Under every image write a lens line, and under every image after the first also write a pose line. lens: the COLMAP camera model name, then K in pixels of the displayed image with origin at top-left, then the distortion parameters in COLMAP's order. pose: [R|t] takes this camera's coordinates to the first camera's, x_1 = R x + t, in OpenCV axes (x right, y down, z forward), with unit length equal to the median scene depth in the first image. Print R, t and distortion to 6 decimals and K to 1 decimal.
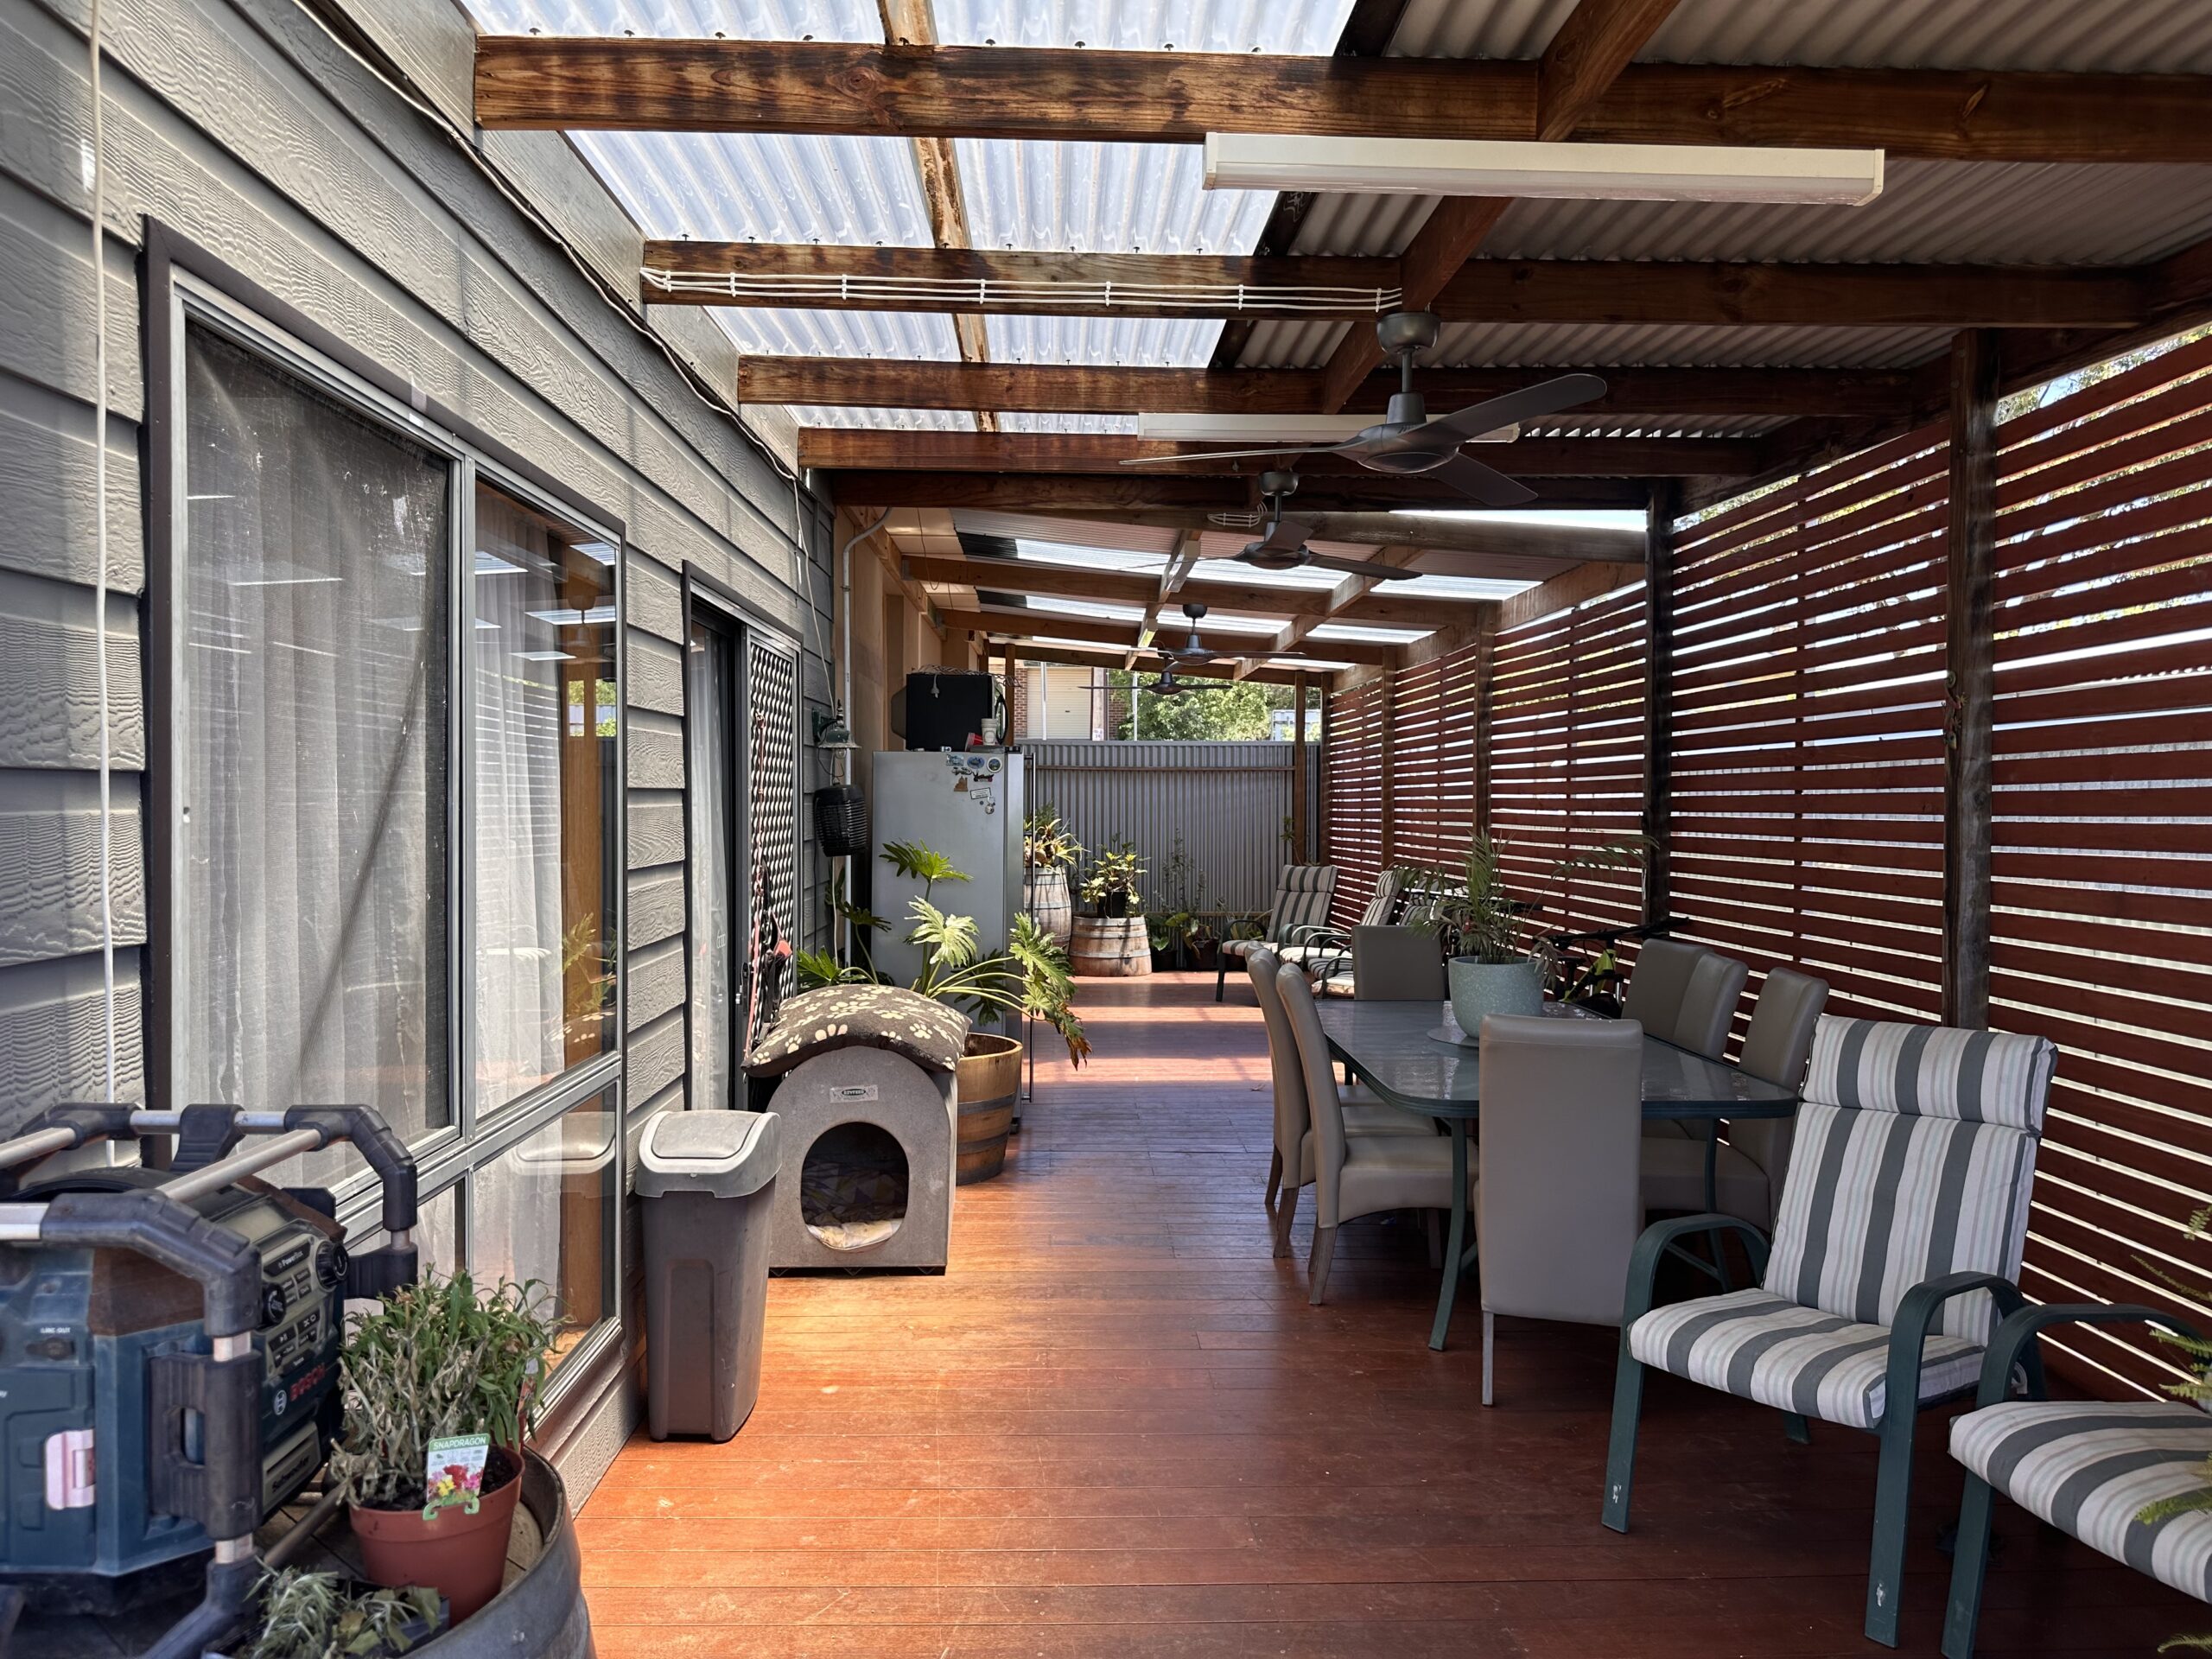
lens RADIAL K [[1552.8, 0, 1106.3], [0, 1552.8, 829.9], [0, 0, 1]] dist [0.035907, -0.035007]
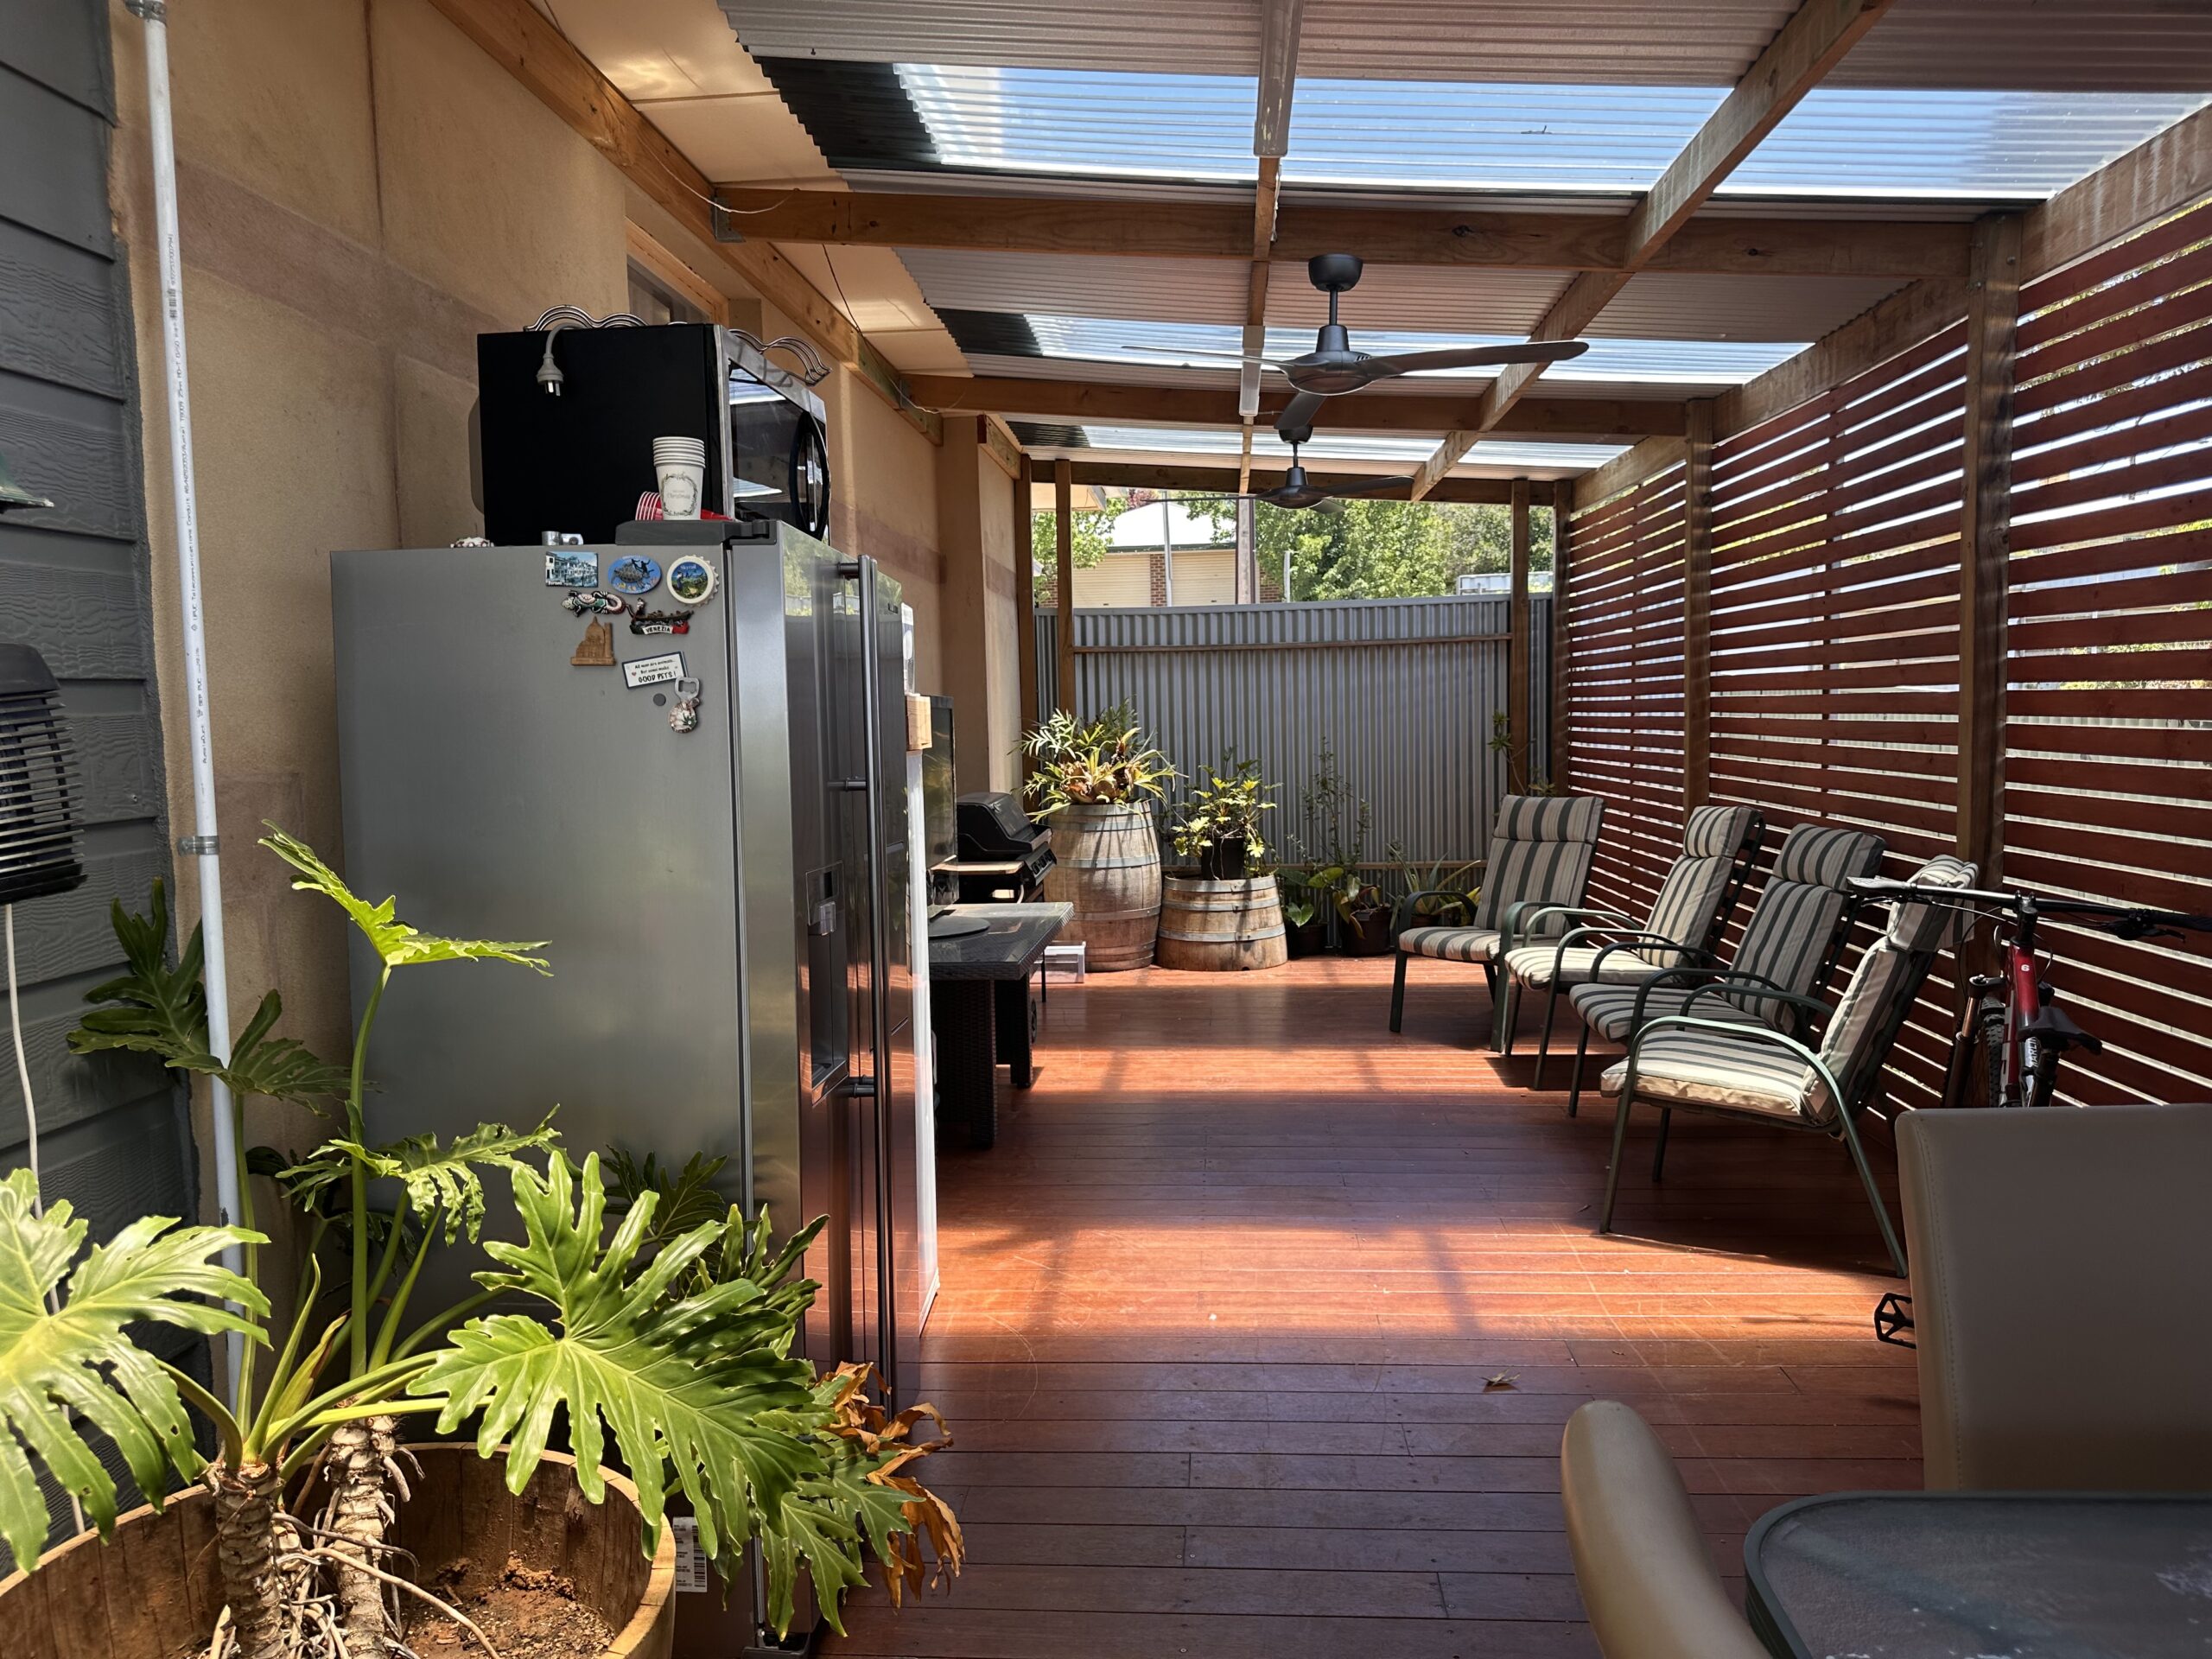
lens RADIAL K [[1552.8, 0, 1062.2], [0, 1552.8, 860.4], [0, 0, 1]] dist [0.035907, -0.035007]
pose [[0.990738, -0.018049, -0.134585, 0.024335], [0.028775, 0.996524, 0.078183, -0.003444], [0.132706, -0.081332, 0.987813, 0.351996]]
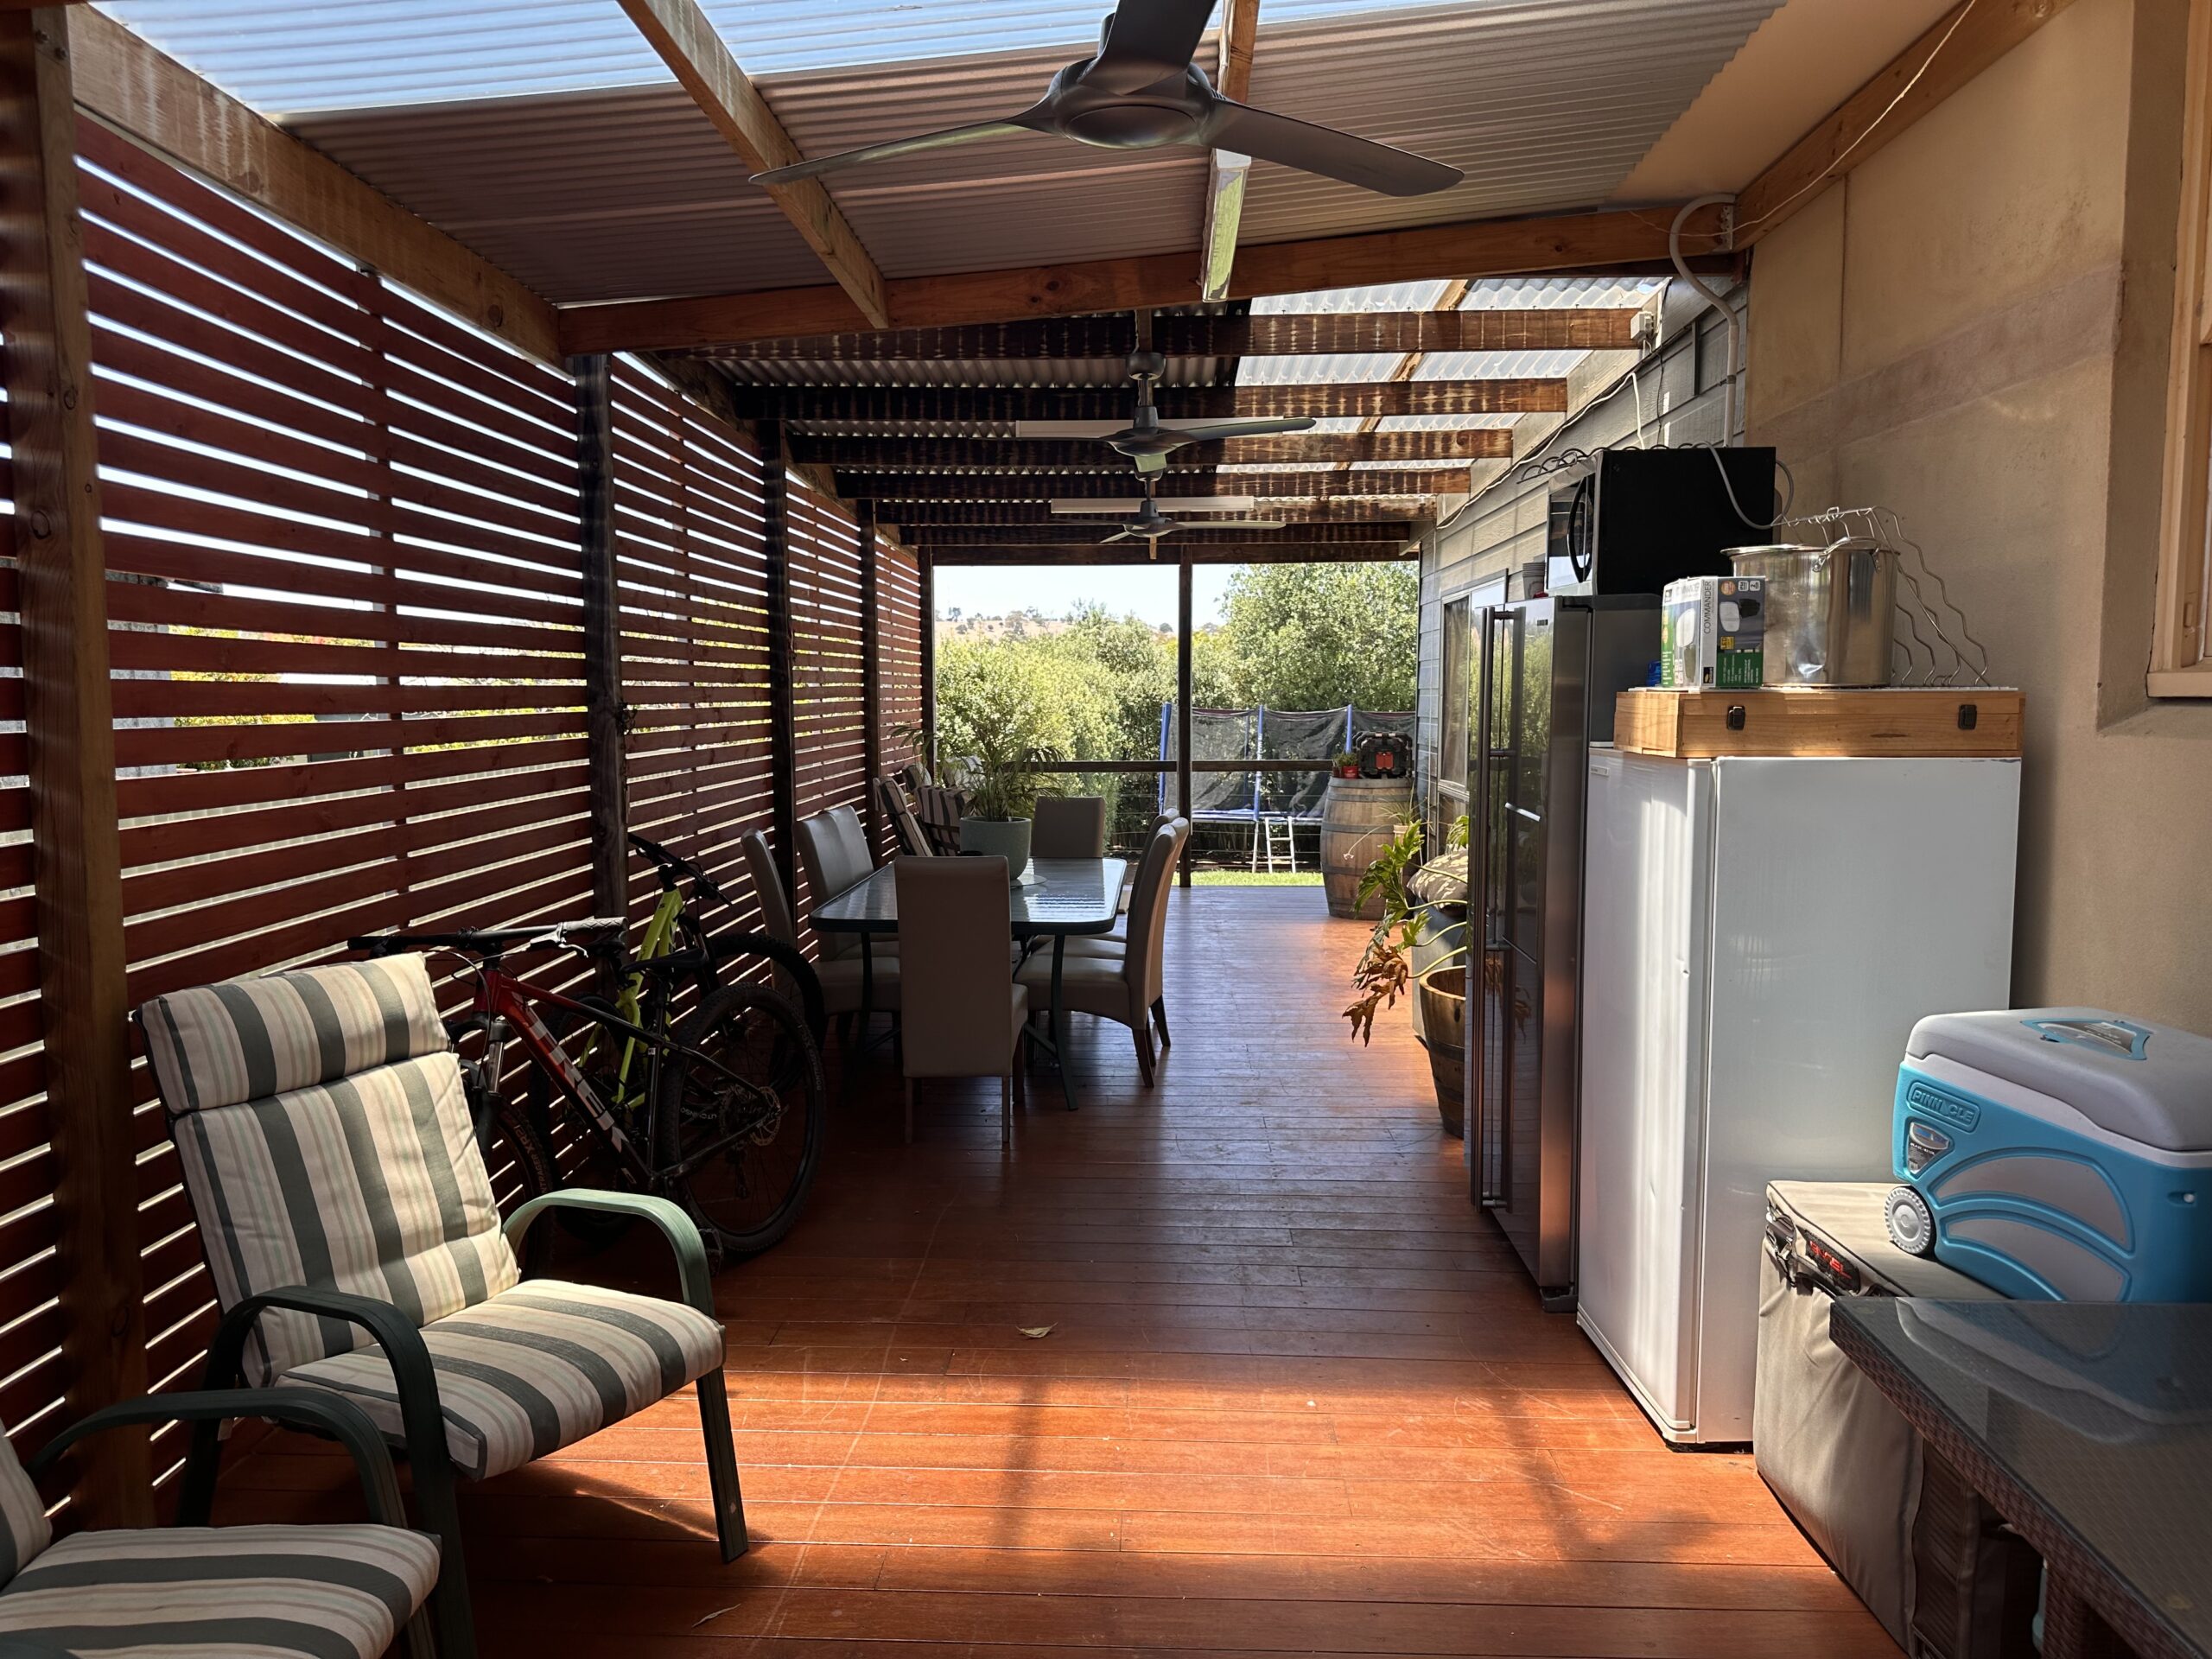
lens RADIAL K [[1552.8, 0, 1108.0], [0, 1552.8, 831.0], [0, 0, 1]] dist [0.035907, -0.035007]
pose [[-0.997658, -0.009012, 0.067802, 0.032734], [-0.001341, 0.993669, 0.112343, -0.032682], [-0.068385, 0.111989, -0.991354, 1.450448]]
